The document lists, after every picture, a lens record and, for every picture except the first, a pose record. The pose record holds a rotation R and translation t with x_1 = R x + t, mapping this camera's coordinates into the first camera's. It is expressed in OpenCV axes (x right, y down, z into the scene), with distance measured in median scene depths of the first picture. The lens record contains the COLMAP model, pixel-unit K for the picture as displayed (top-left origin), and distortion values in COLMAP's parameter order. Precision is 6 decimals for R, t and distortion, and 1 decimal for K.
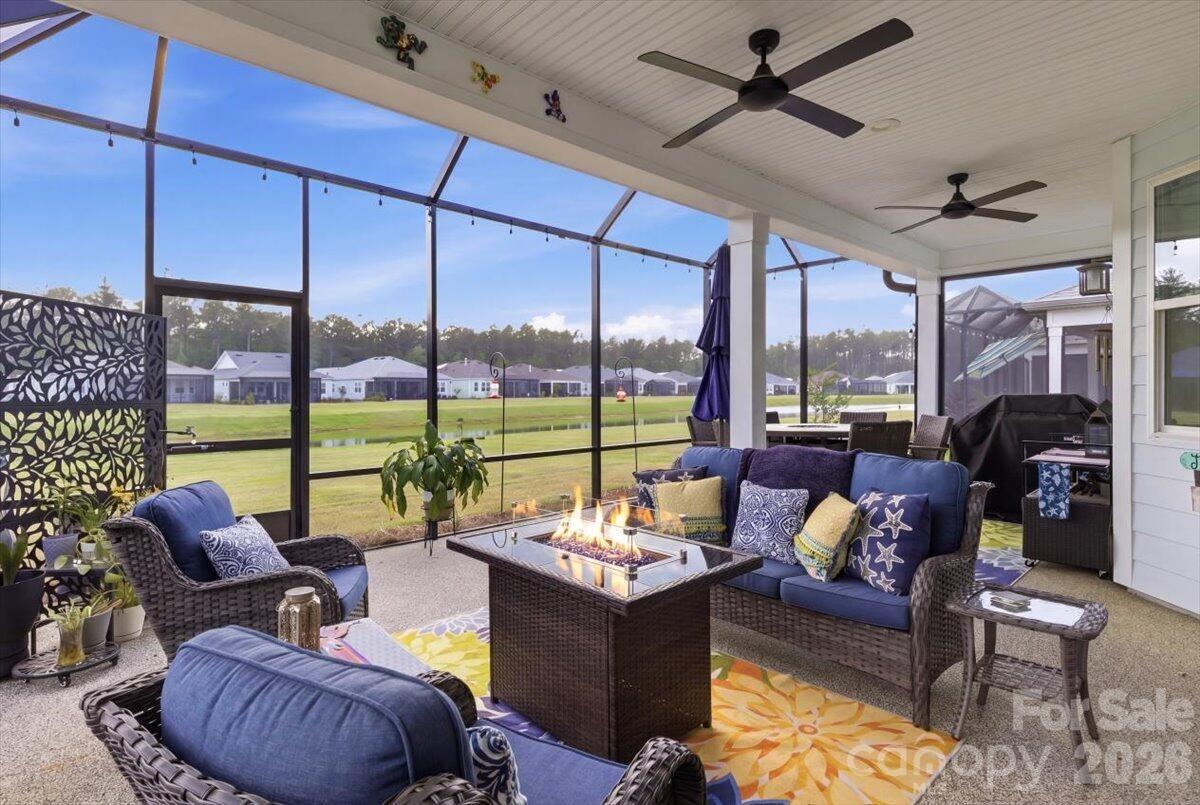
lens RADIAL K [[608.5, 0, 596.6], [0, 608.5, 396.9], [0, 0, 1]] dist [0.007978, -0.004912]
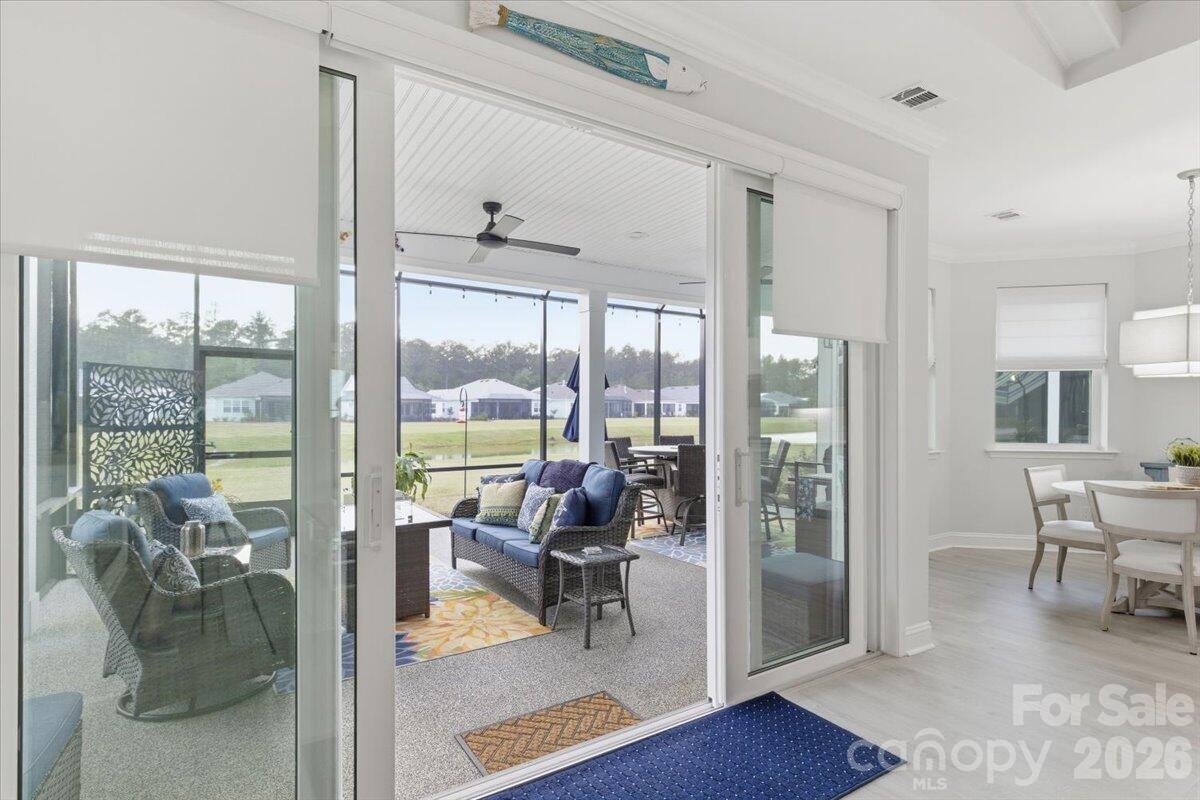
lens RADIAL K [[608.5, 0, 598.1], [0, 608.5, 416.9], [0, 0, 1]] dist [0.007978, -0.004912]
pose [[0.984149, 0.004164, -0.177292, 0.651488], [-0.004115, 0.999991, 0.000643, -0.021694], [0.177293, 0.000097, 0.984158, -0.417546]]
